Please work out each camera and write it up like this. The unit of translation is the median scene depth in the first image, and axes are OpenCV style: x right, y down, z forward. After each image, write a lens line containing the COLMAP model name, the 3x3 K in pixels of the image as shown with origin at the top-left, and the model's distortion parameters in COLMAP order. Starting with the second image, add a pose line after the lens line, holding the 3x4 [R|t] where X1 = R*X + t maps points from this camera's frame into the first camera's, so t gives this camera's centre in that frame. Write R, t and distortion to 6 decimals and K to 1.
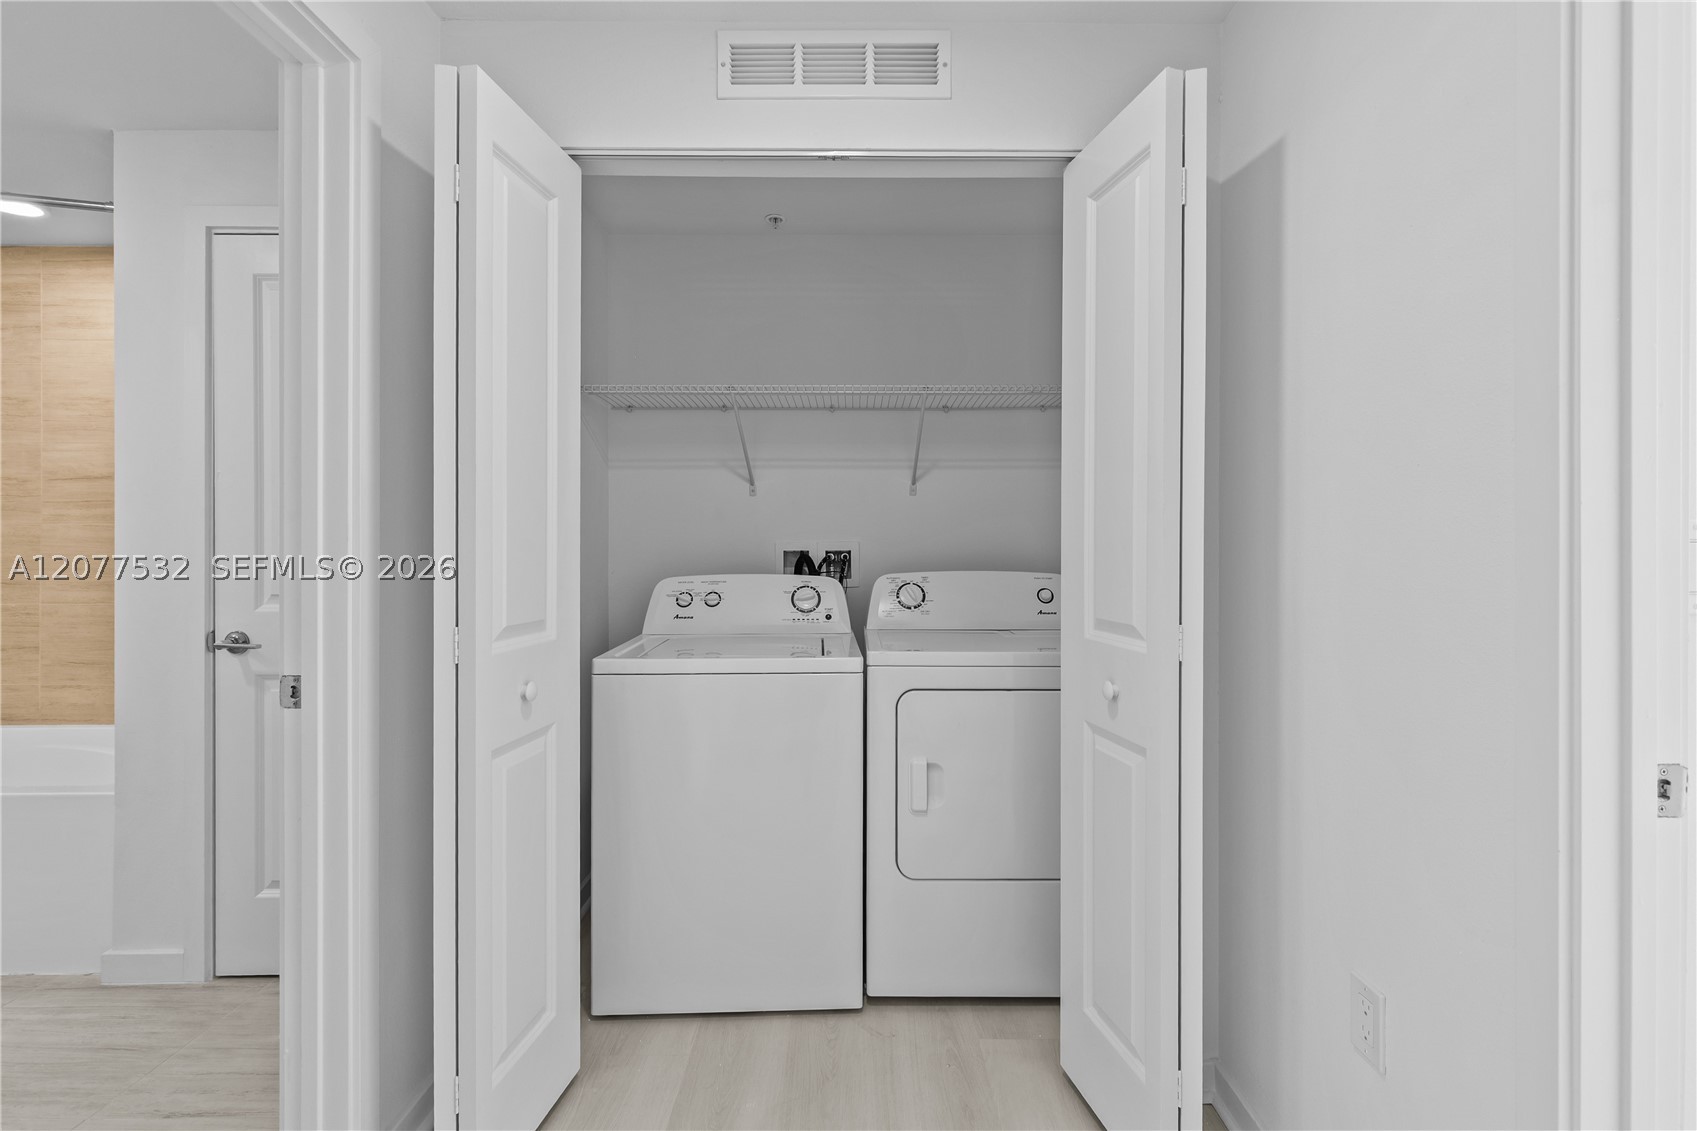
lens RADIAL K [[756.5, 0, 849.5], [0, 756.5, 542.1], [0, 0, 1]] dist [0.001236, 0.000504]
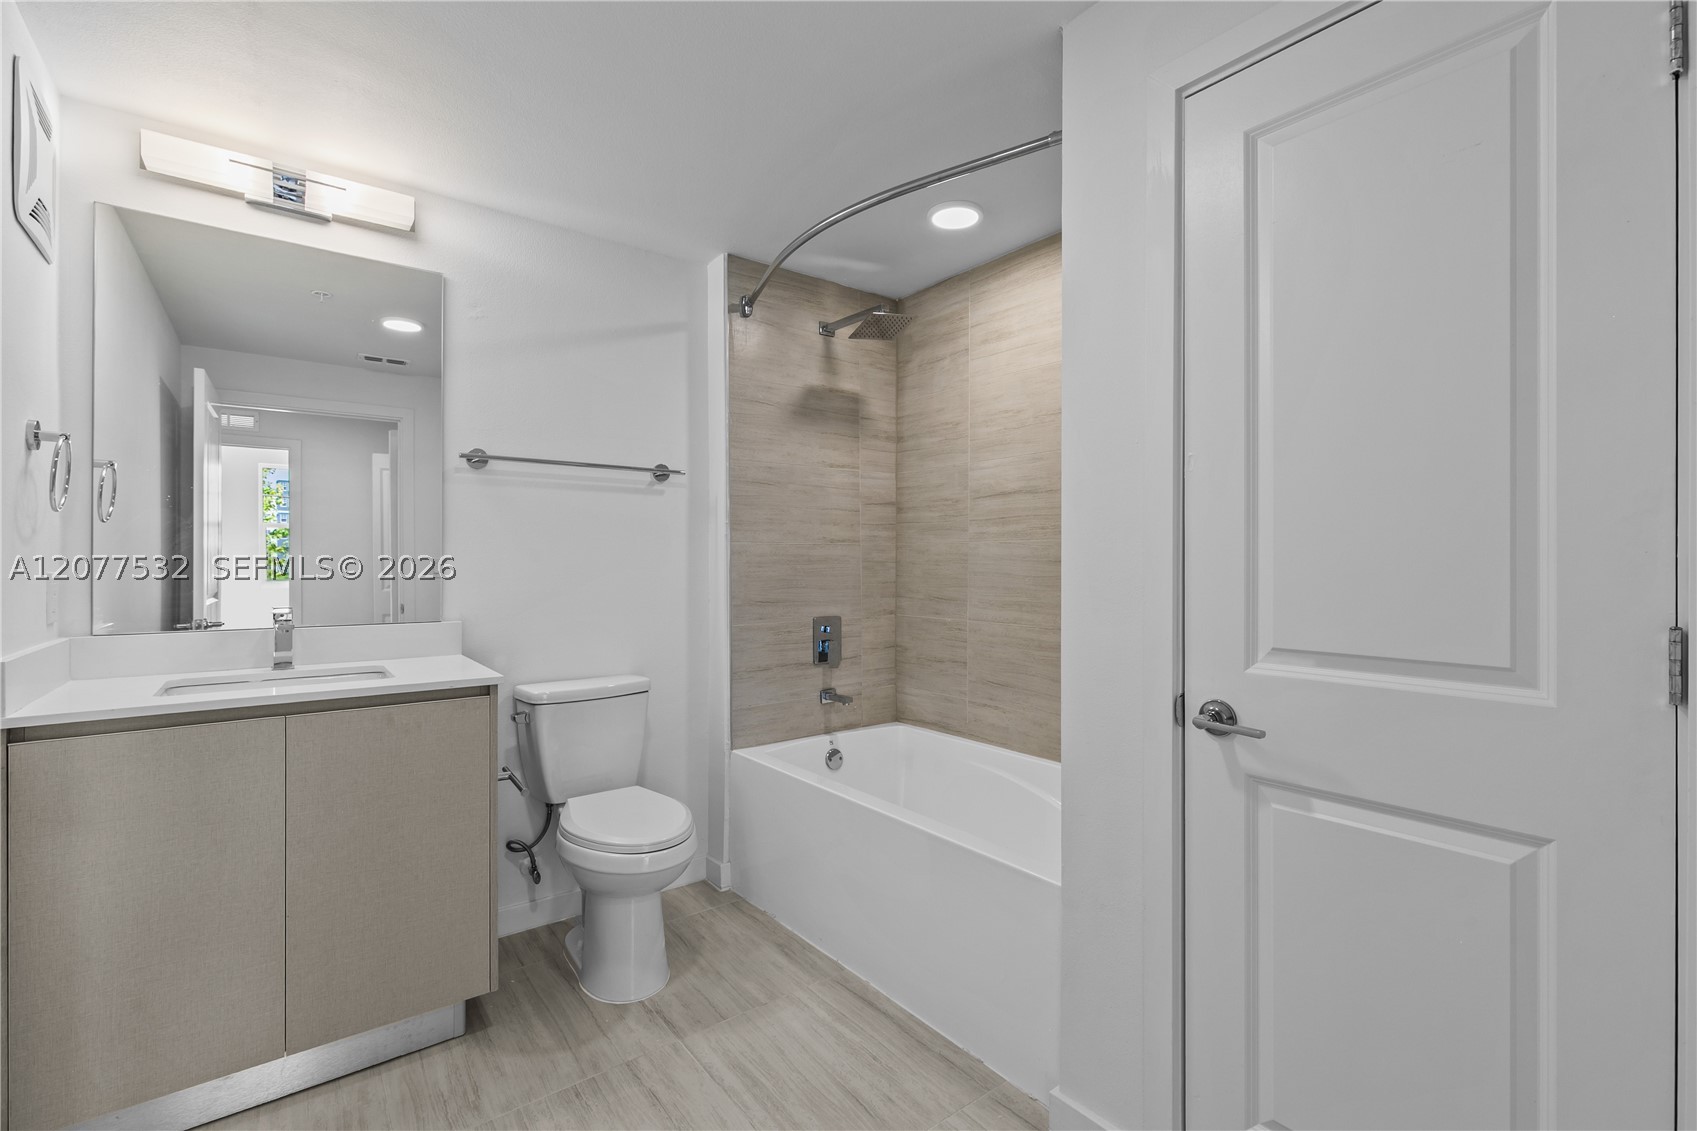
lens RADIAL K [[762.6, 0, 859.8], [0, 762.6, 557.5], [0, 0, 1]] dist [-0.000027, 0.000062]
pose [[0.608139, -0.000042, -0.793831, -0.342335], [-0.002268, 0.999996, -0.001791, -0.000892], [0.793828, 0.002889, 0.608136, 0.260838]]
